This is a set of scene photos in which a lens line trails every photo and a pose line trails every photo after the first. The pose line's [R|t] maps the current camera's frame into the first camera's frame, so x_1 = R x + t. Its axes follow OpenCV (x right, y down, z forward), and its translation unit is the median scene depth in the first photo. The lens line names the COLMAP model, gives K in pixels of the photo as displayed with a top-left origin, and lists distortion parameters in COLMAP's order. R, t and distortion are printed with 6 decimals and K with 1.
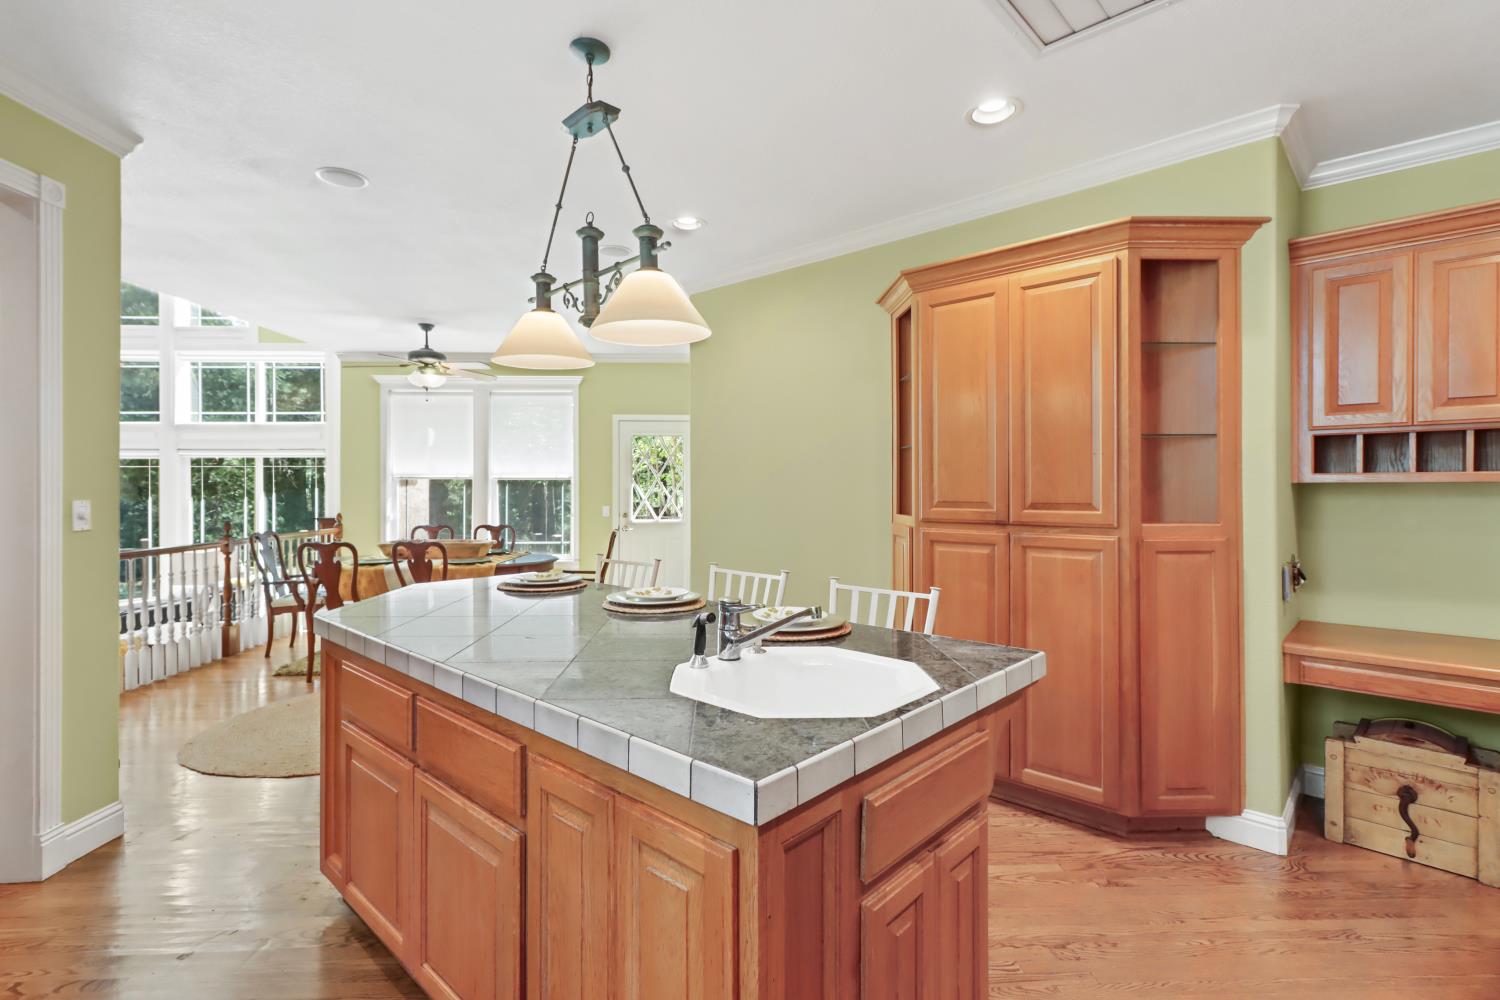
lens RADIAL K [[699.8, 0, 740.6], [0, 699.8, 481.6], [0, 0, 1]] dist [0.020315, 0.000082]
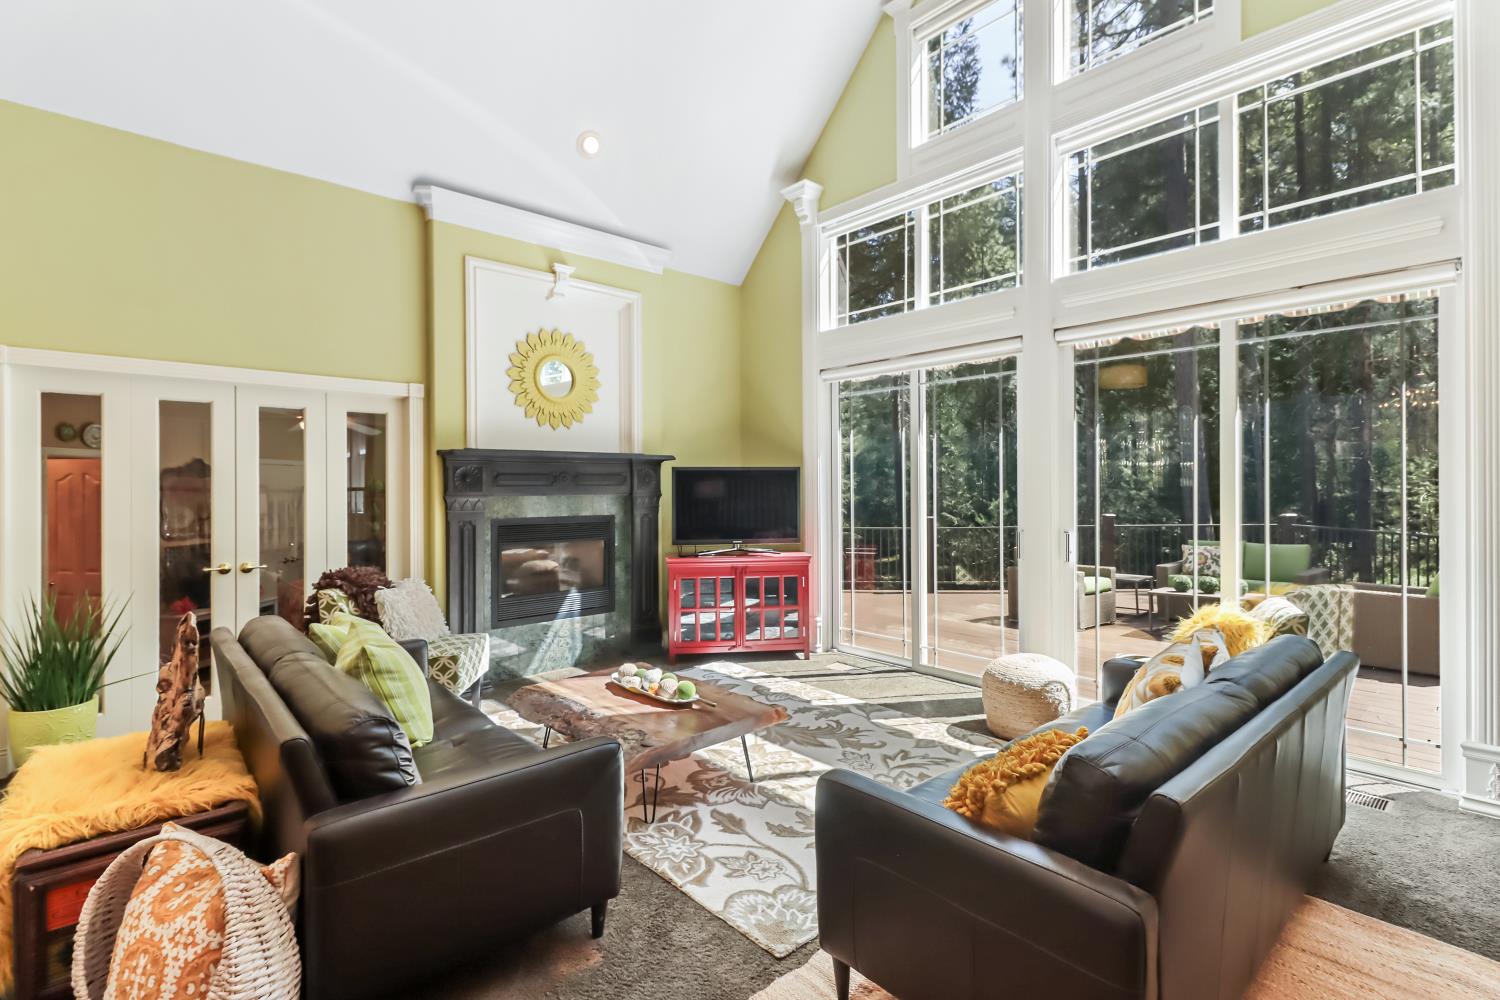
lens RADIAL K [[693.2, 0, 754.7], [0, 693.2, 484.4], [0, 0, 1]] dist [0.010567, -0.000598]
pose [[0.644928, -0.002371, -0.764239, -0.662847], [0.008383, 0.999957, 0.003972, 0.073574], [0.764197, -0.008969, 0.644921, 0.614389]]
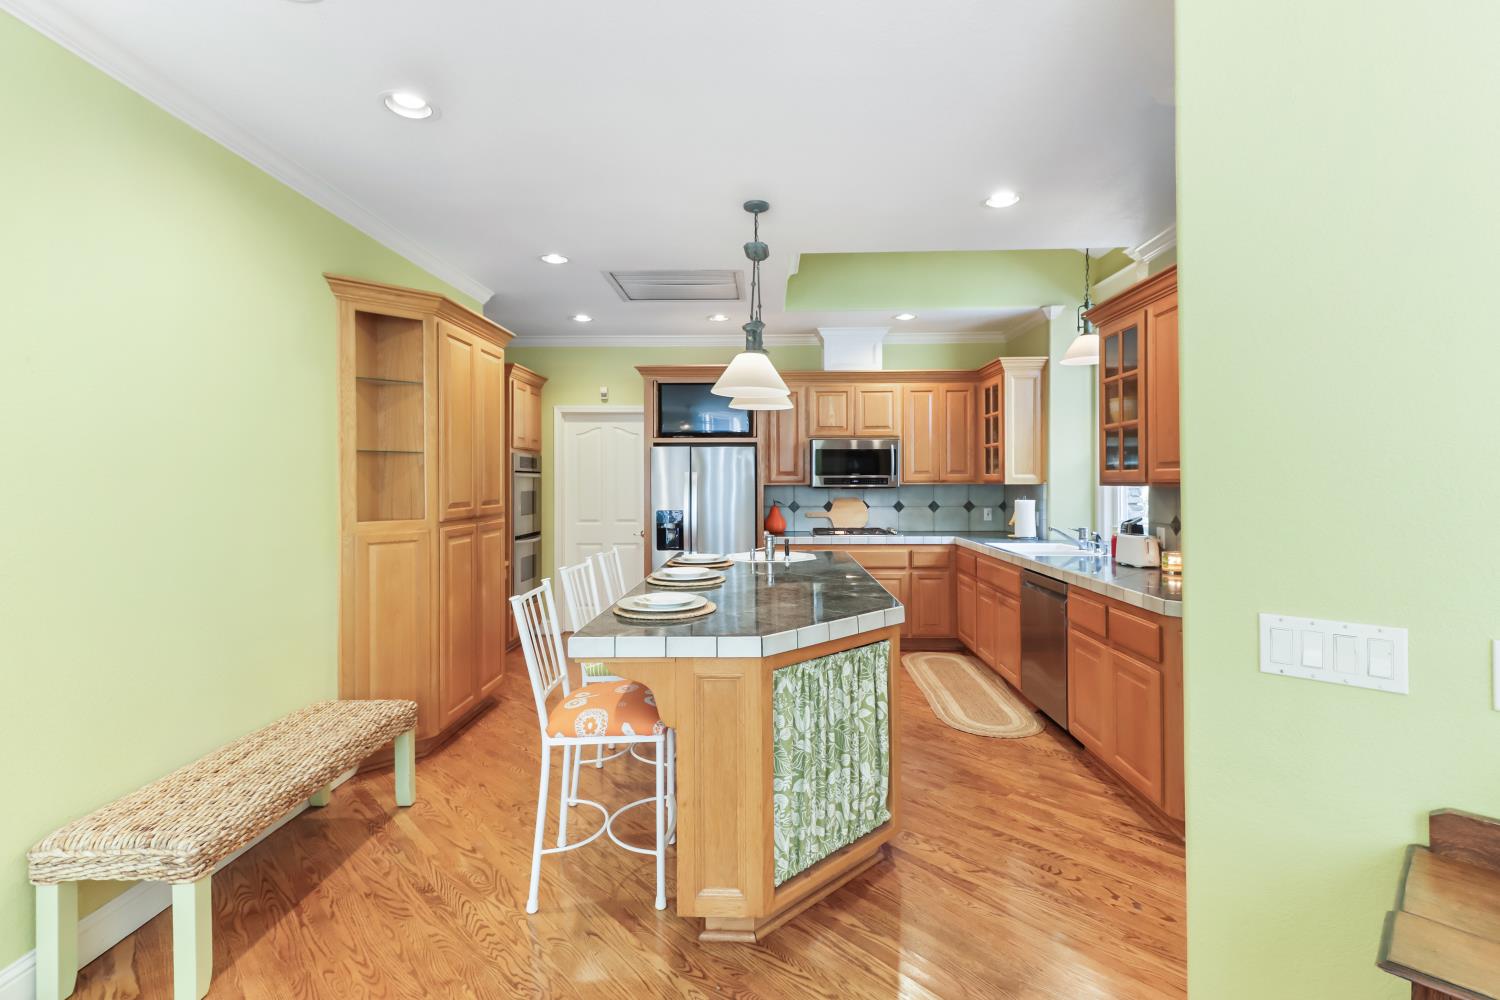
lens RADIAL K [[682.8, 0, 750.7], [0, 682.8, 485.1], [0, 0, 1]] dist [0.020122, -0.000171]
pose [[-0.663427, -0.002640, 0.748237, -0.397506], [-0.000553, 0.999995, 0.003038, -0.002795], [-0.748241, 0.001602, -0.663425, 0.592871]]
